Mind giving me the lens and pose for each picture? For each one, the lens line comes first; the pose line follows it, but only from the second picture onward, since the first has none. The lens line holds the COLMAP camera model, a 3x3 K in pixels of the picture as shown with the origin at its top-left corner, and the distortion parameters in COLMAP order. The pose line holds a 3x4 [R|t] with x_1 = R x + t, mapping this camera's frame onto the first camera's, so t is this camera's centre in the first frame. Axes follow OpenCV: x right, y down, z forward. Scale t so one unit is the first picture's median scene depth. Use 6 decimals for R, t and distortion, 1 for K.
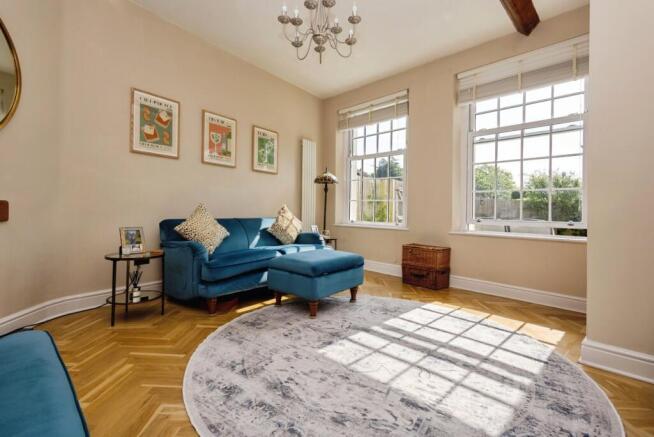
lens RADIAL K [[300.7, 0, 332.2], [0, 300.7, 207.3], [0, 0, 1]] dist [-0.008557, -0.003262]
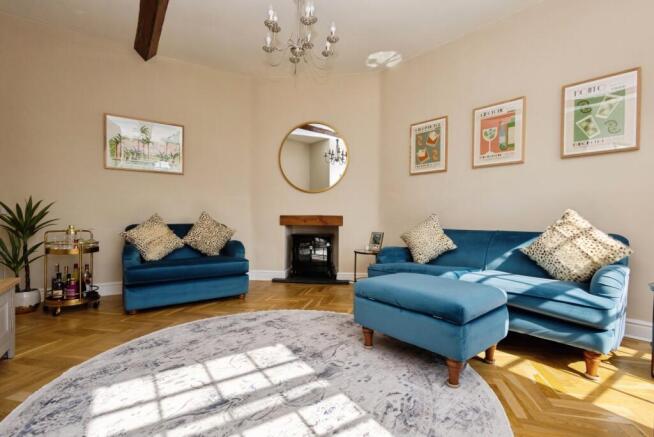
lens RADIAL K [[300.7, 0, 327.6], [0, 300.7, 224.5], [0, 0, 1]] dist [-0.008557, -0.003262]
pose [[-0.213280, -0.000007, -0.976991, 0.652563], [0.002401, 0.999997, -0.000532, 0.025610], [0.976988, -0.002459, -0.213280, 0.911043]]
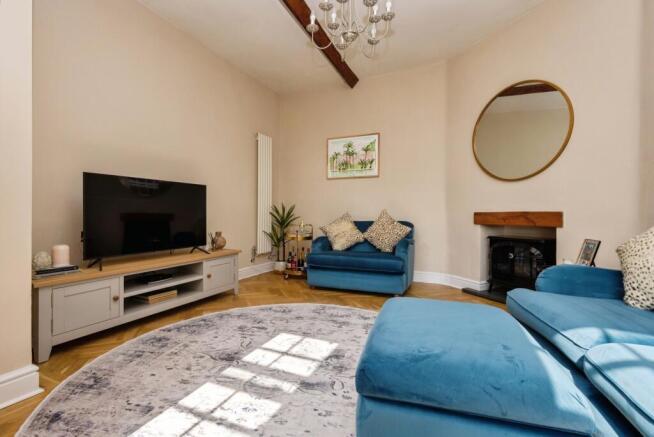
lens RADIAL K [[300.7, 0, 324.3], [0, 300.7, 214.8], [0, 0, 1]] dist [-0.008557, -0.003262]
pose [[-0.942346, -0.022254, -0.333900, 0.242504], [-0.016712, 0.999671, -0.019462, 0.023056], [0.334223, -0.012760, -0.942408, 1.298104]]
